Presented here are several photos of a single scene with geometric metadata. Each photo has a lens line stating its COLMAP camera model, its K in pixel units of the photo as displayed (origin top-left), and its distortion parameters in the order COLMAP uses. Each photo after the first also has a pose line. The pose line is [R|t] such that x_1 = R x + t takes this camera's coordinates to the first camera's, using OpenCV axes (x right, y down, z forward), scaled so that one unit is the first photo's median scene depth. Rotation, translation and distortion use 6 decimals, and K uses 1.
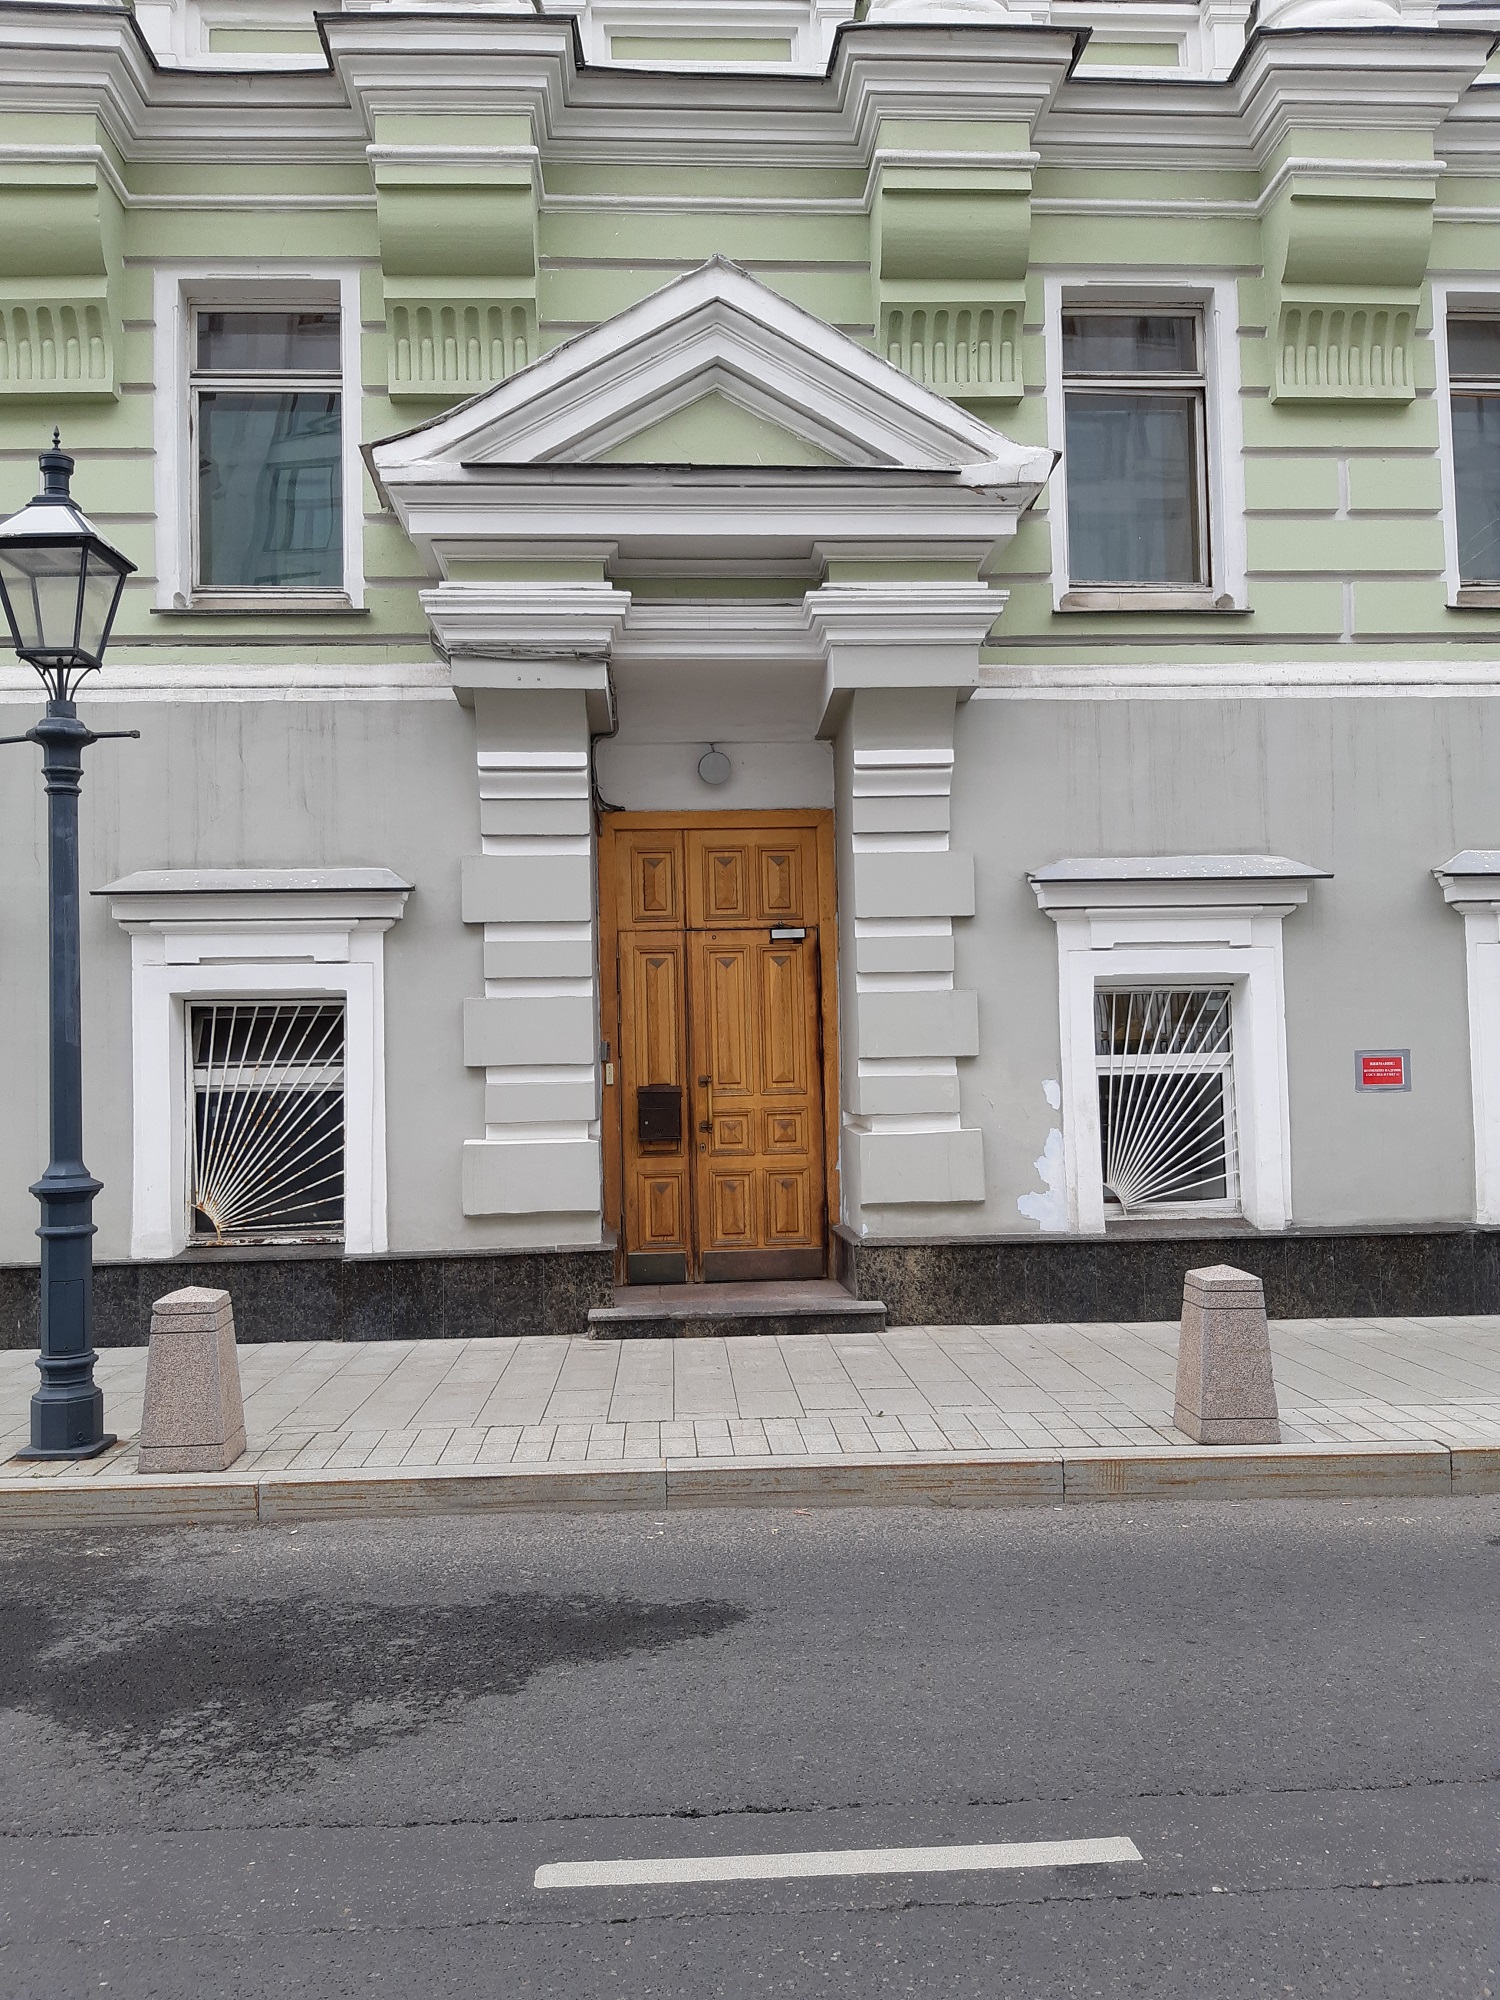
lens RADIAL K [[1593.6, 0, 758.7], [0, 1593.6, 996.5], [0, 0, 1]] dist [0.119730, -0.227051]
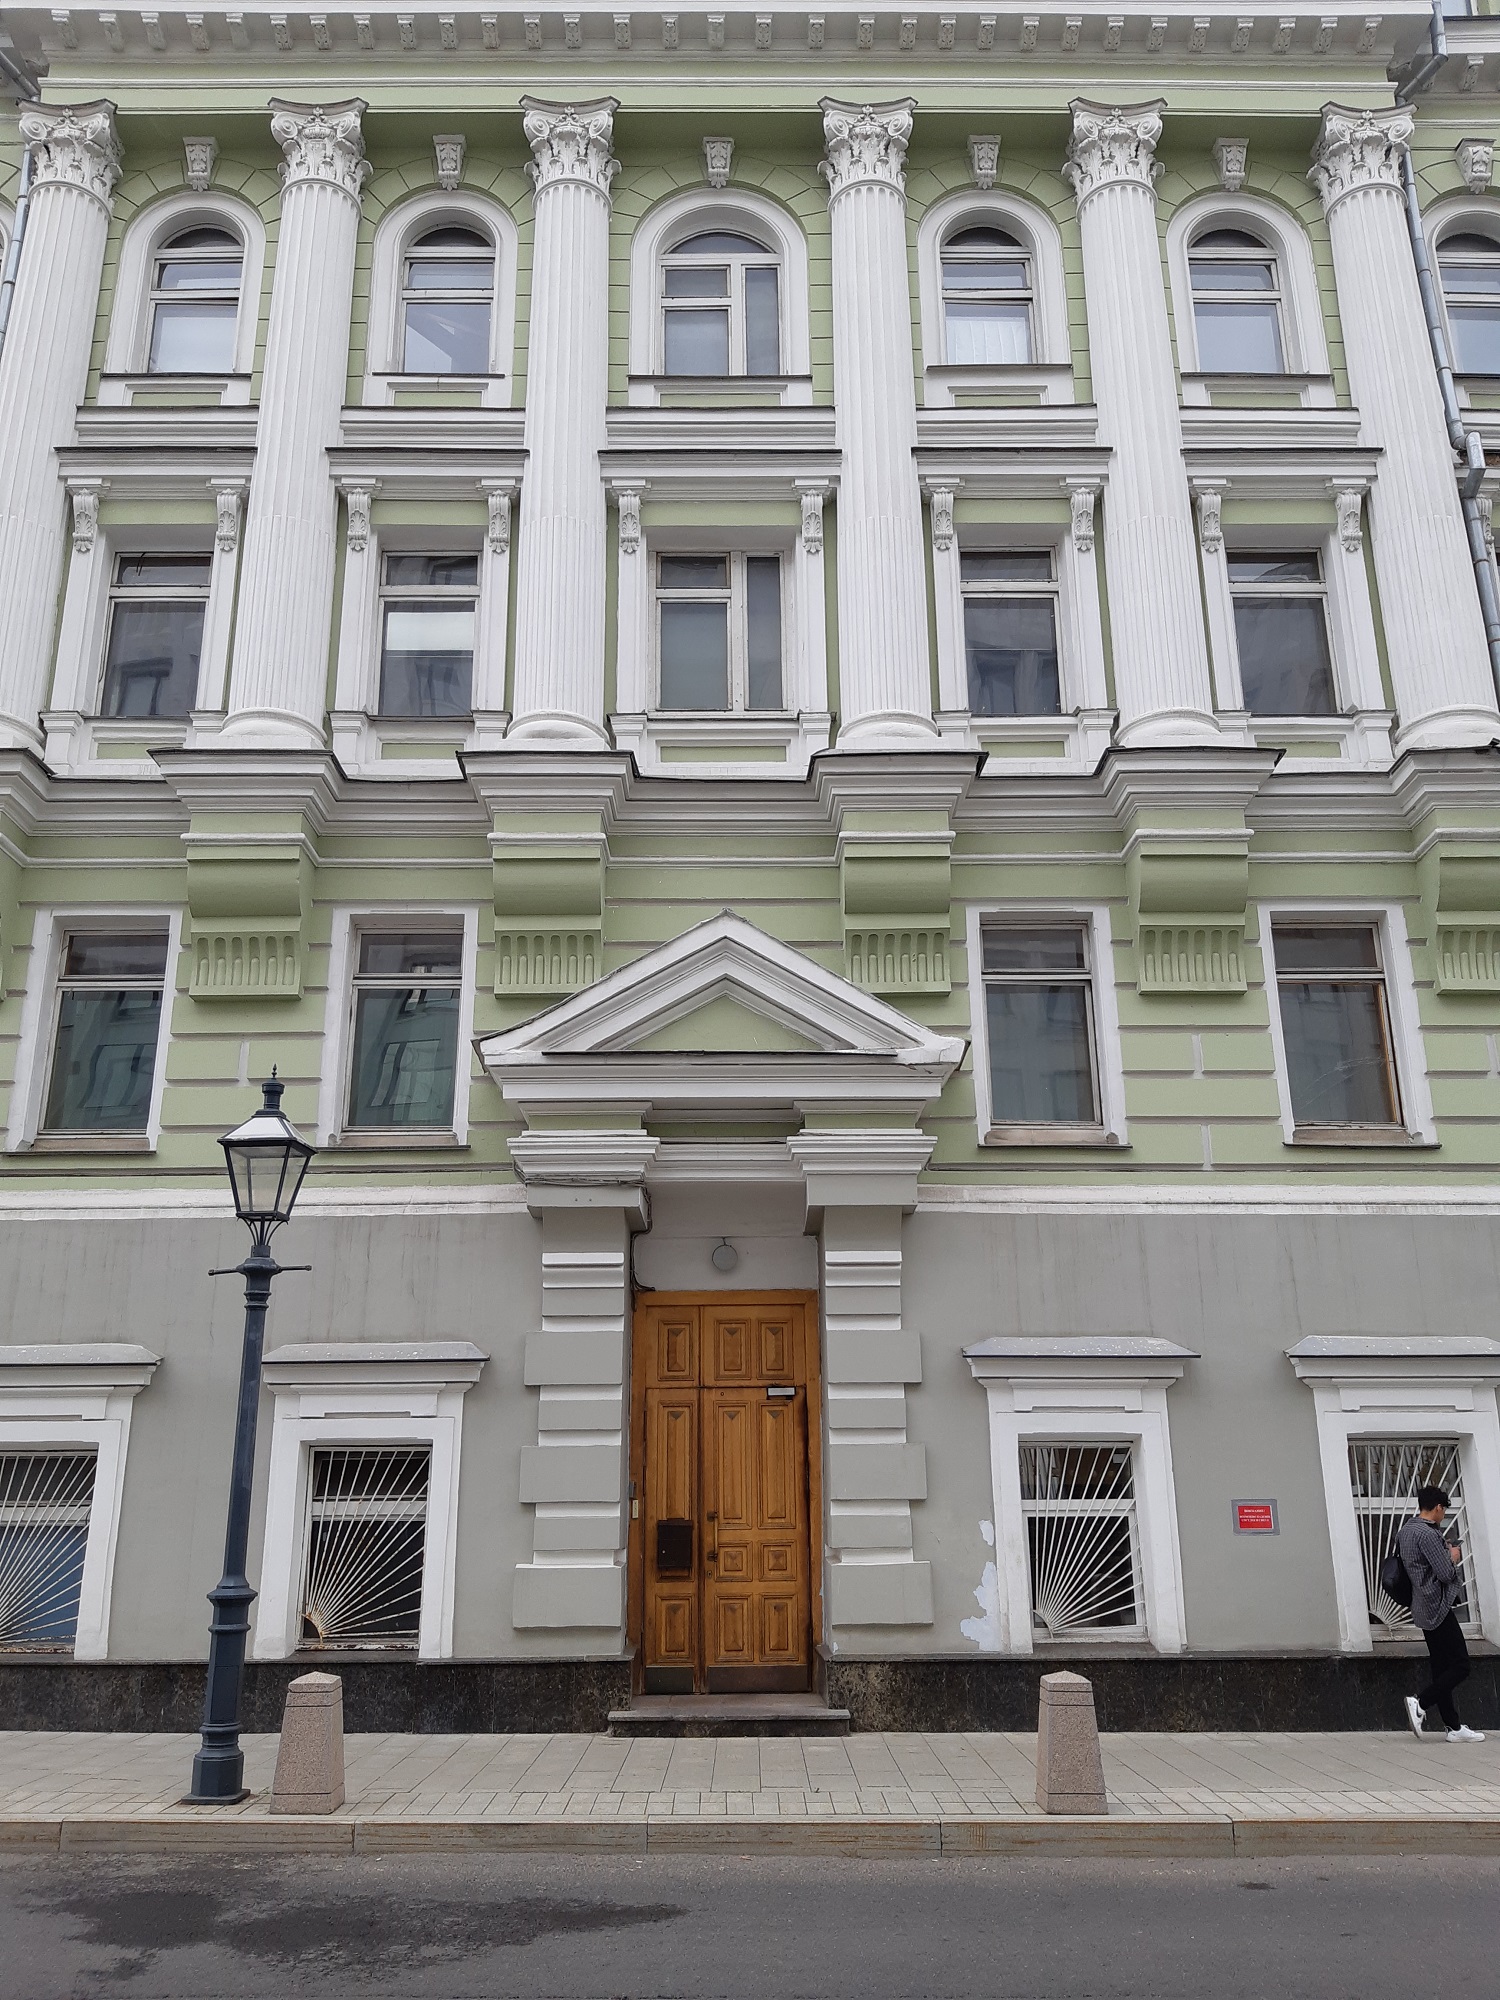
lens RADIAL K [[1593.6, 0, 758.7], [0, 1593.6, 996.5], [0, 0, 1]] dist [0.119730, -0.227051]
pose [[0.998719, -0.000862, -0.050588, 0.071441], [-0.011691, 0.968864, -0.247319, -0.031150], [0.049226, 0.247593, 0.967613, -0.332659]]
